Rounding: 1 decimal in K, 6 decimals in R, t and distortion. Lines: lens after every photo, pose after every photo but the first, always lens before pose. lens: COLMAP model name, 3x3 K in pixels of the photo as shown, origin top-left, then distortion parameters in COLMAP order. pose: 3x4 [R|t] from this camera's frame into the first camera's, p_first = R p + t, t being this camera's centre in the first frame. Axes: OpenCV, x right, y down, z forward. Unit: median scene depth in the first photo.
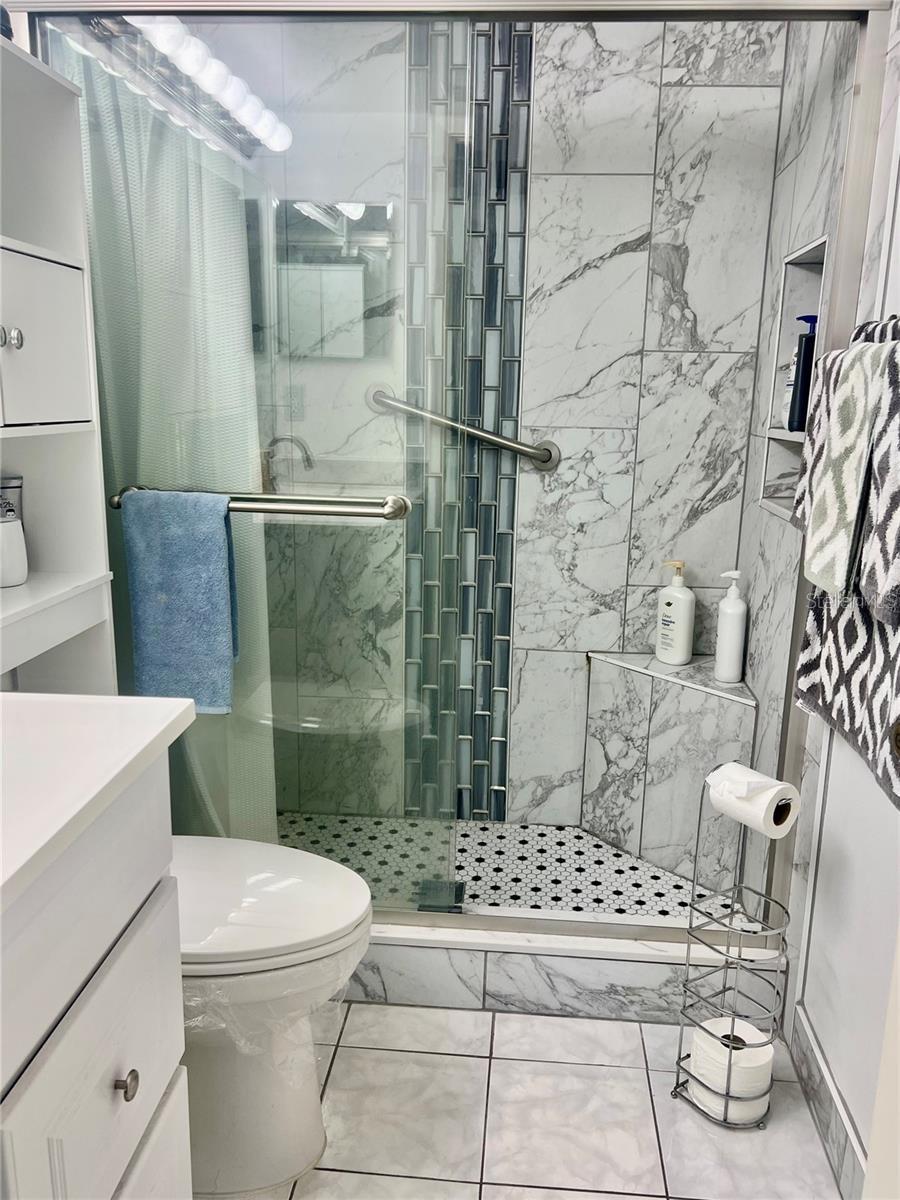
lens RADIAL K [[916.2, 0, 442.4], [0, 916.2, 601.1], [0, 0, 1]] dist [0.076396, -0.104169]
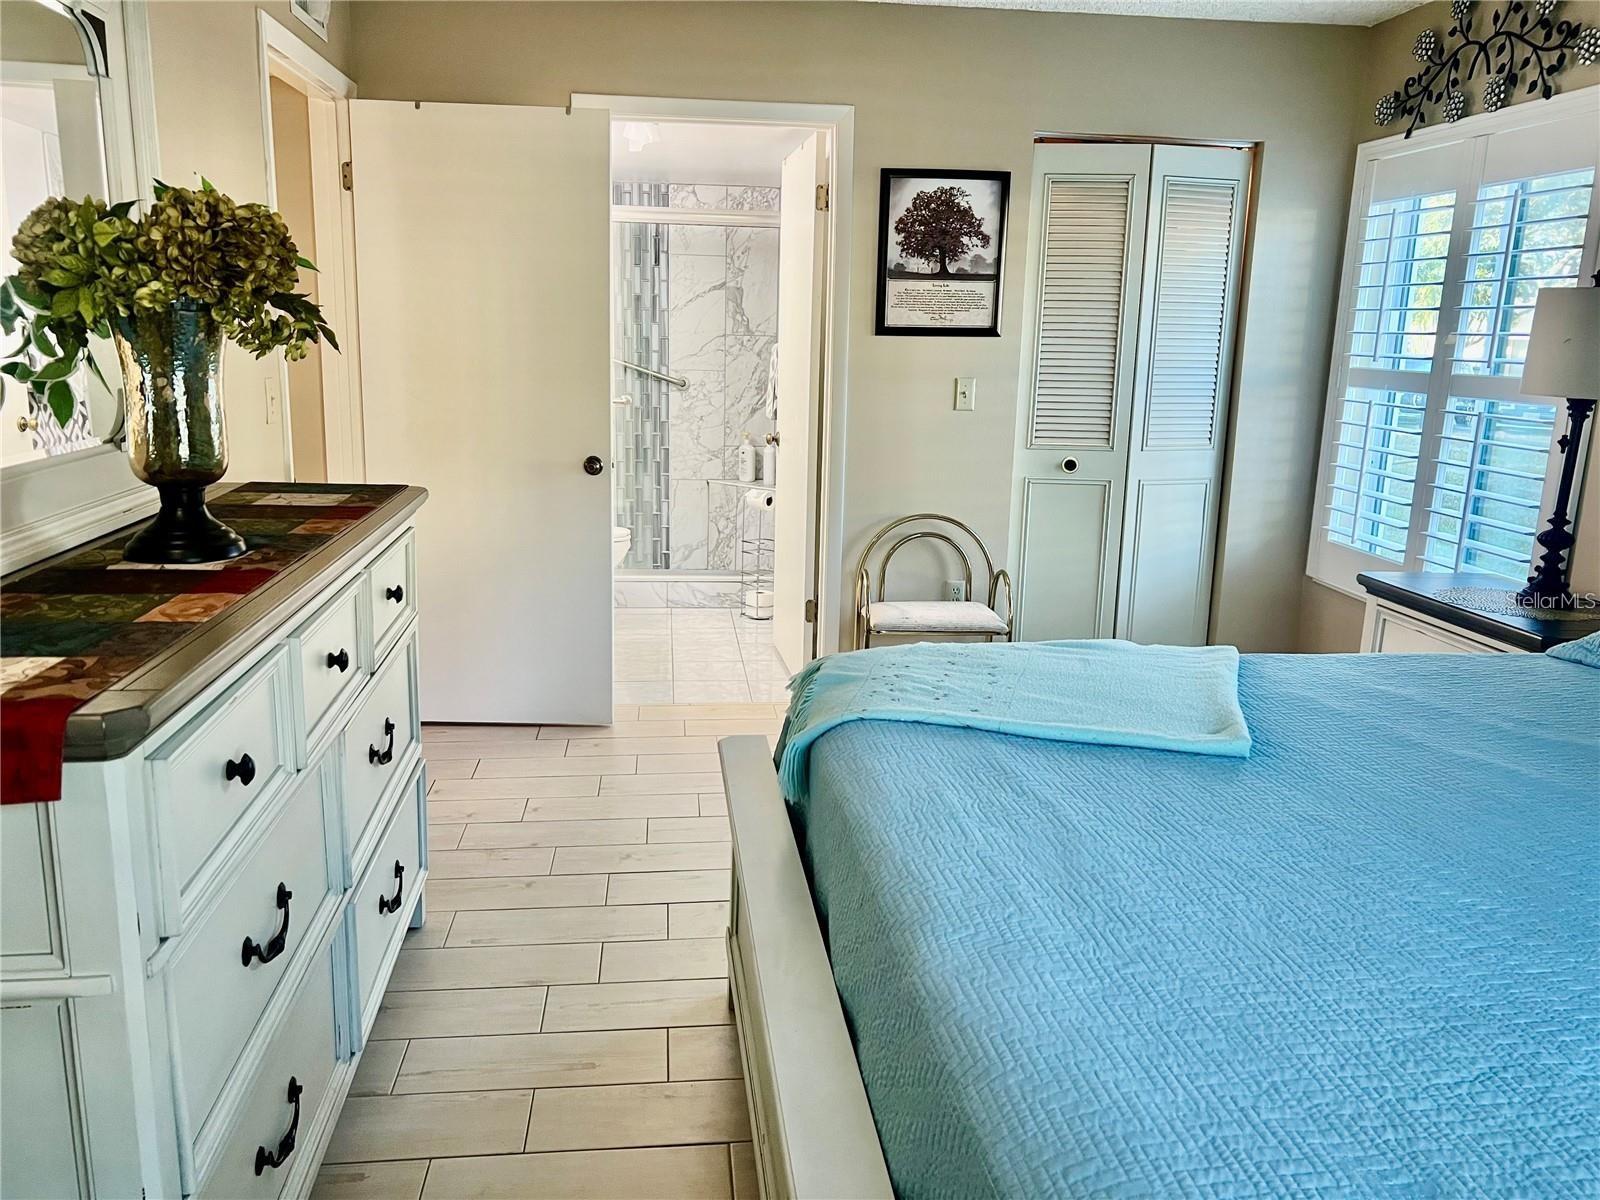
lens RADIAL K [[1232.2, 0, 800.0], [0, 1232.2, 600.0], [0, 0, 1]] dist [0.029469, -0.004584]
pose [[0.978239, -0.039596, 0.203669, -0.221848], [0.041785, 0.999106, -0.006460, 0.370120], [-0.203231, 0.014830, 0.979019, -1.828303]]
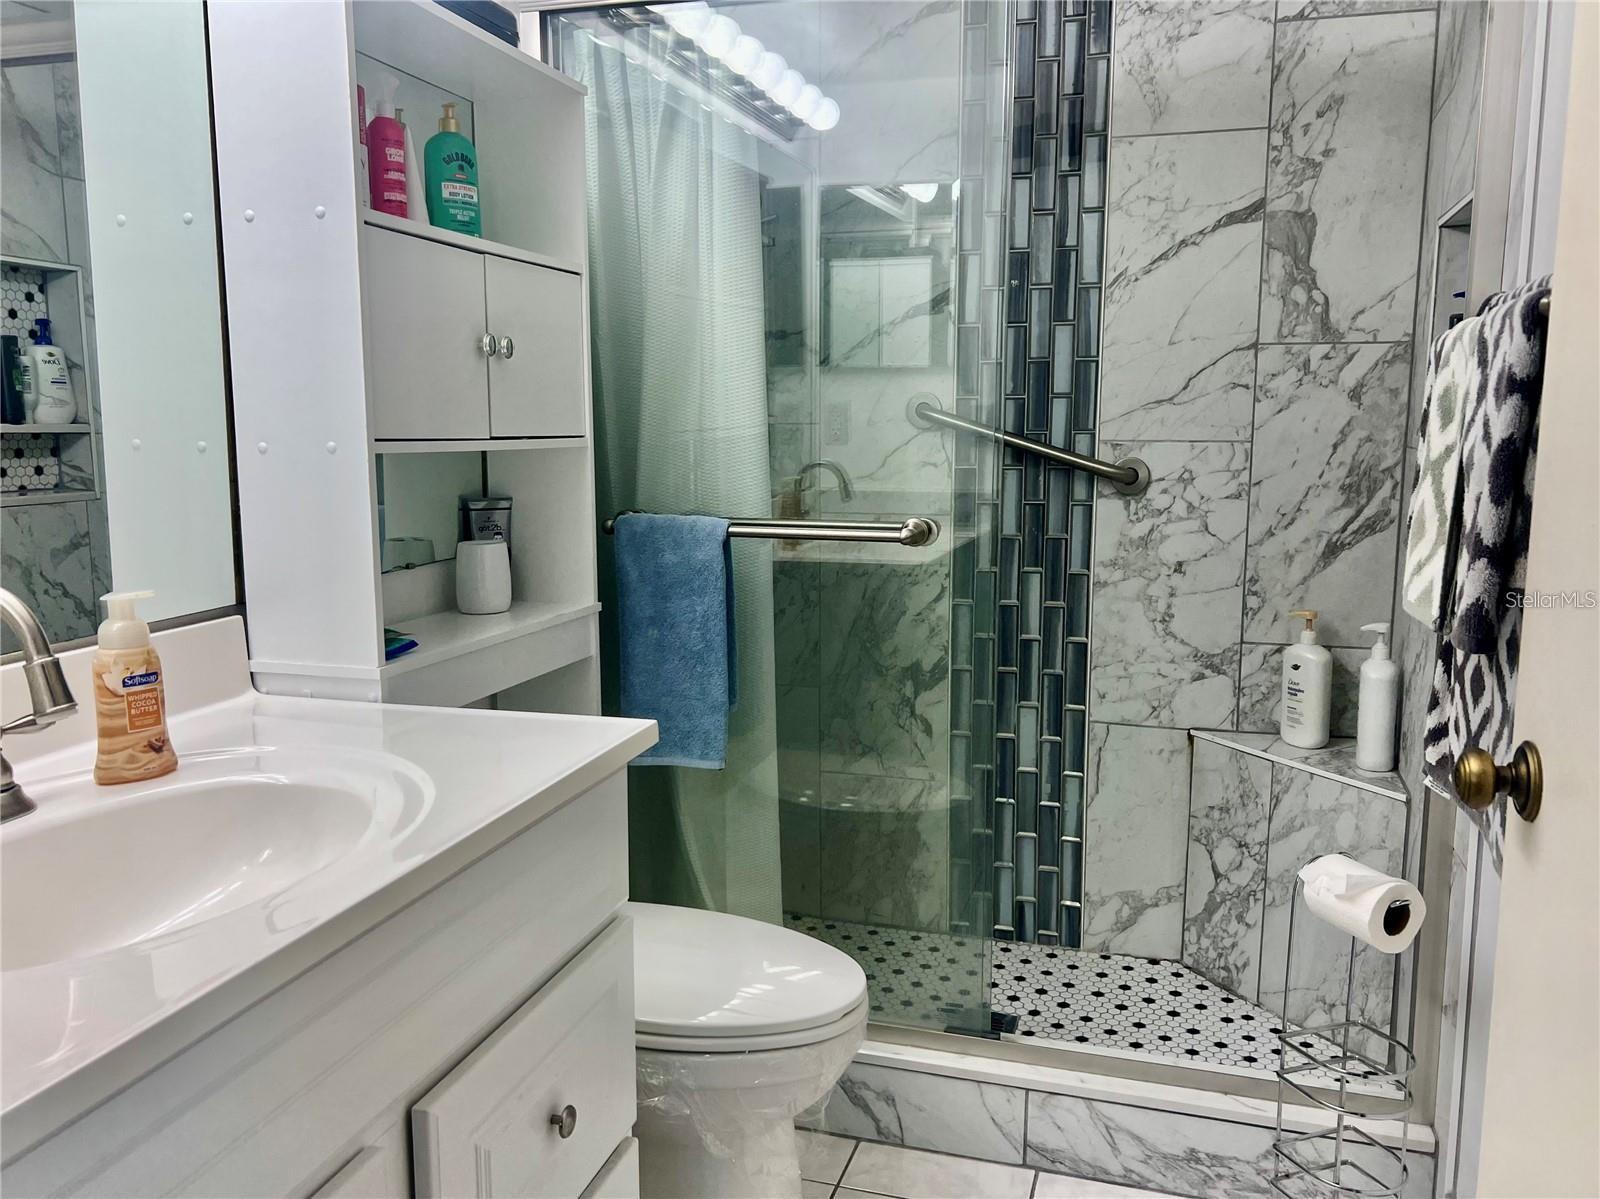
lens RADIAL K [[1221.9, 0, 810.5], [0, 1221.9, 595.3], [0, 0, 1]] dist [0.053108, -0.065522]
pose [[0.977804, 0.011358, -0.209212, 0.065622], [-0.028304, 0.996537, -0.078185, 0.035139], [0.207599, 0.082371, 0.974740, -0.083424]]
